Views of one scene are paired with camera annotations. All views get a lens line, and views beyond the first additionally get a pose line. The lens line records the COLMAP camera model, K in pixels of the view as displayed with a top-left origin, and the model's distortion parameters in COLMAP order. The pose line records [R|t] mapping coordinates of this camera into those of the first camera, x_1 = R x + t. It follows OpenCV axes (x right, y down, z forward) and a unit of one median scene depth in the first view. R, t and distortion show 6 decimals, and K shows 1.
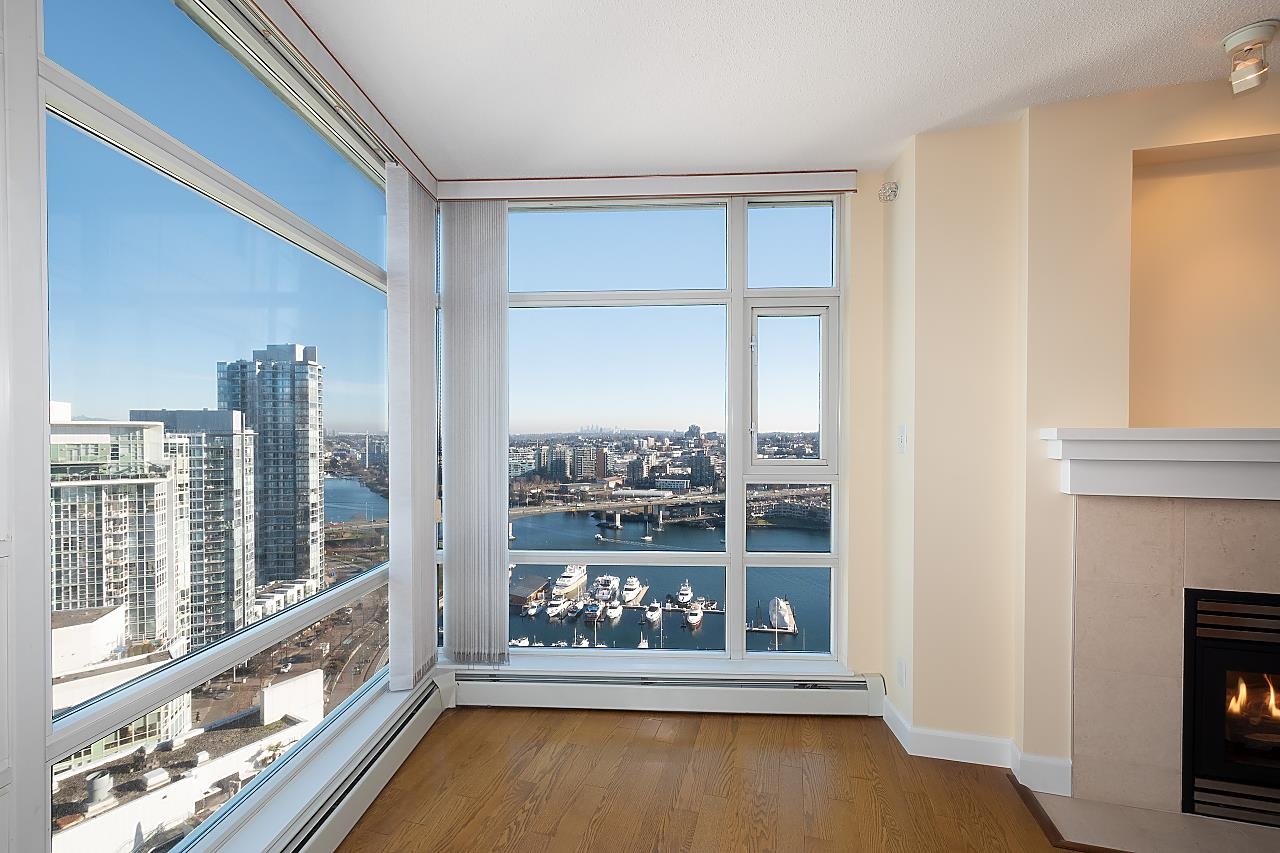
lens RADIAL K [[570.8, 0, 638.0], [0, 570.8, 438.0], [0, 0, 1]] dist [0.003922, 0.001228]
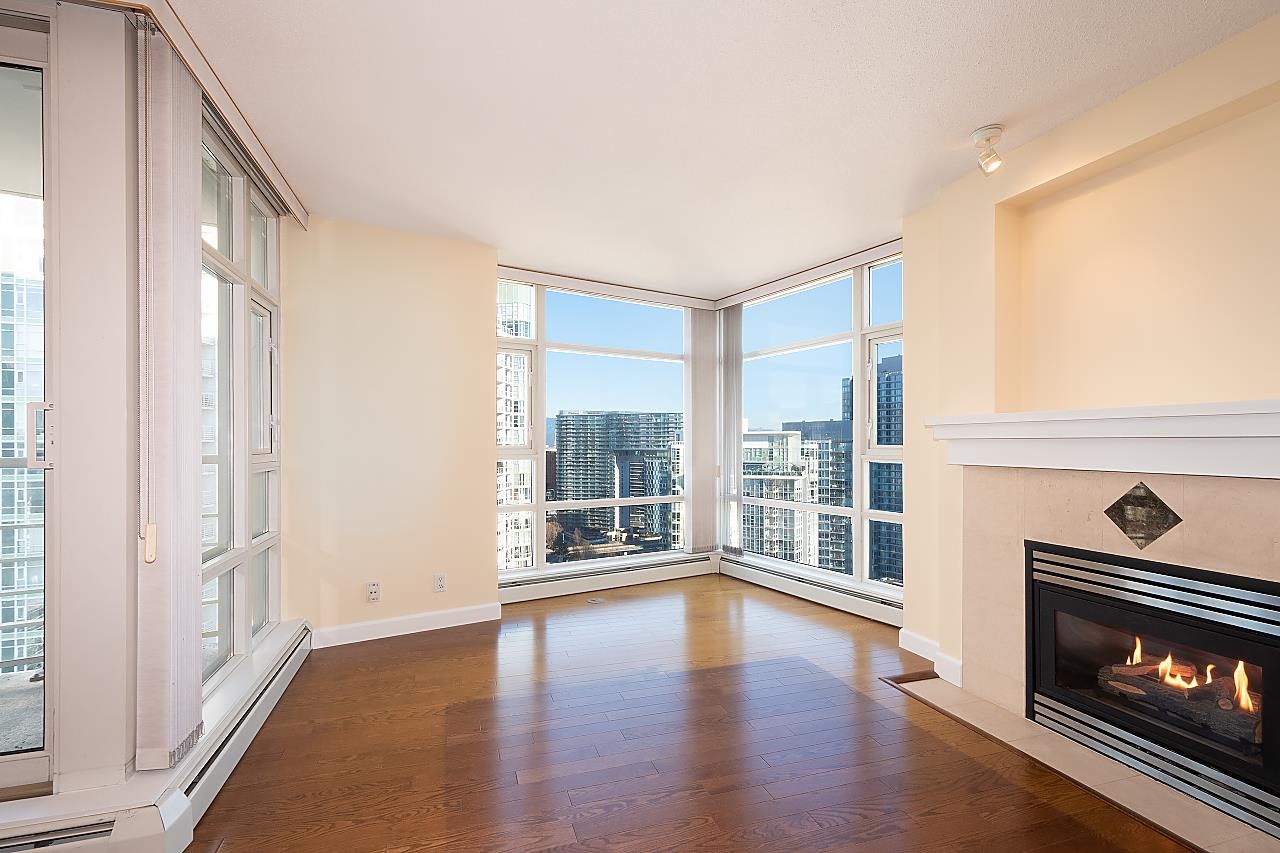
lens RADIAL K [[570.8, 0, 629.6], [0, 570.8, 429.7], [0, 0, 1]] dist [0.003922, 0.001228]
pose [[0.552670, -0.019520, -0.833171, 0.420907], [-0.001968, 0.999692, -0.024727, 0.014528], [0.833398, 0.015305, 0.552462, -0.117930]]
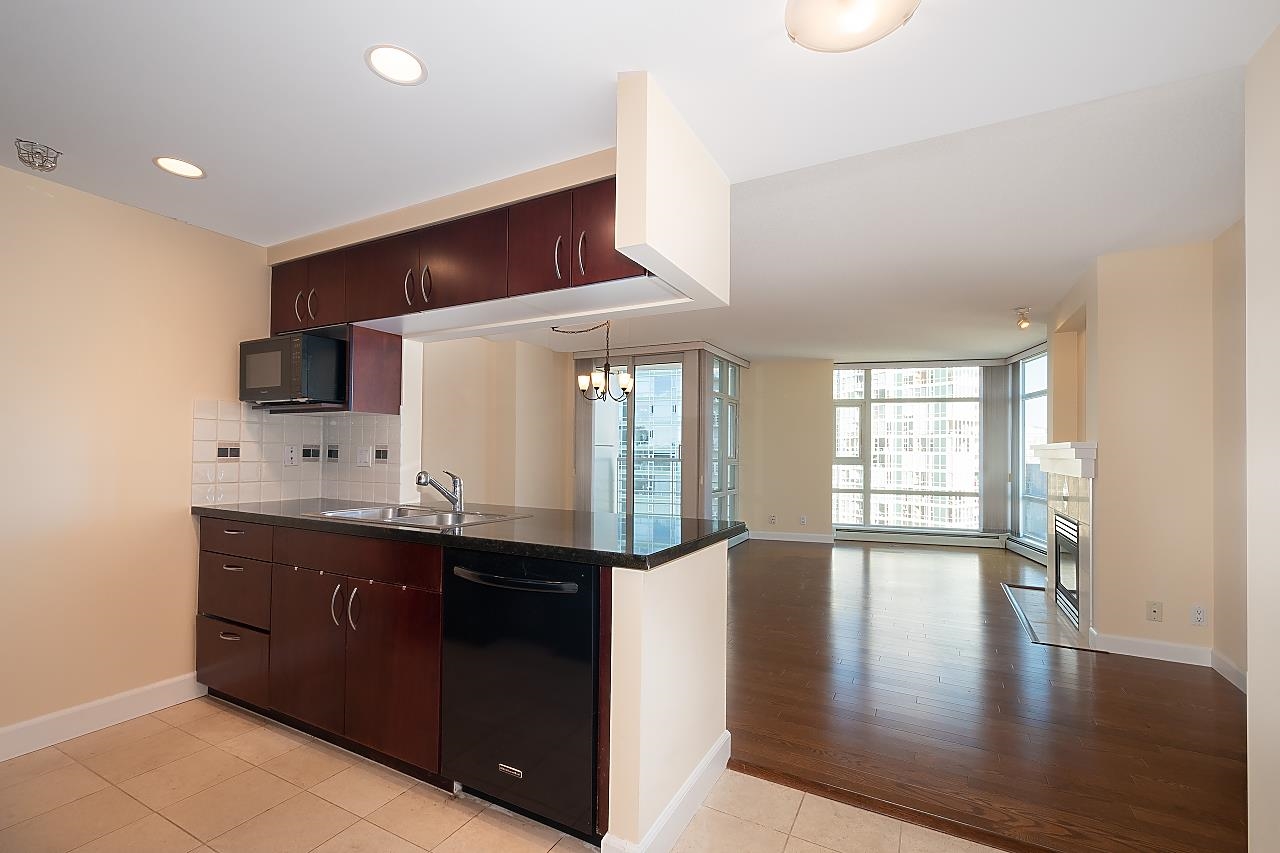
lens RADIAL K [[570.8, 0, 636.9], [0, 570.8, 433.6], [0, 0, 1]] dist [0.003922, 0.001228]
pose [[-0.222829, -0.019920, -0.974654, 1.044834], [-0.017581, 0.999711, -0.016413, -0.002188], [0.974699, 0.013479, -0.223115, -0.047746]]
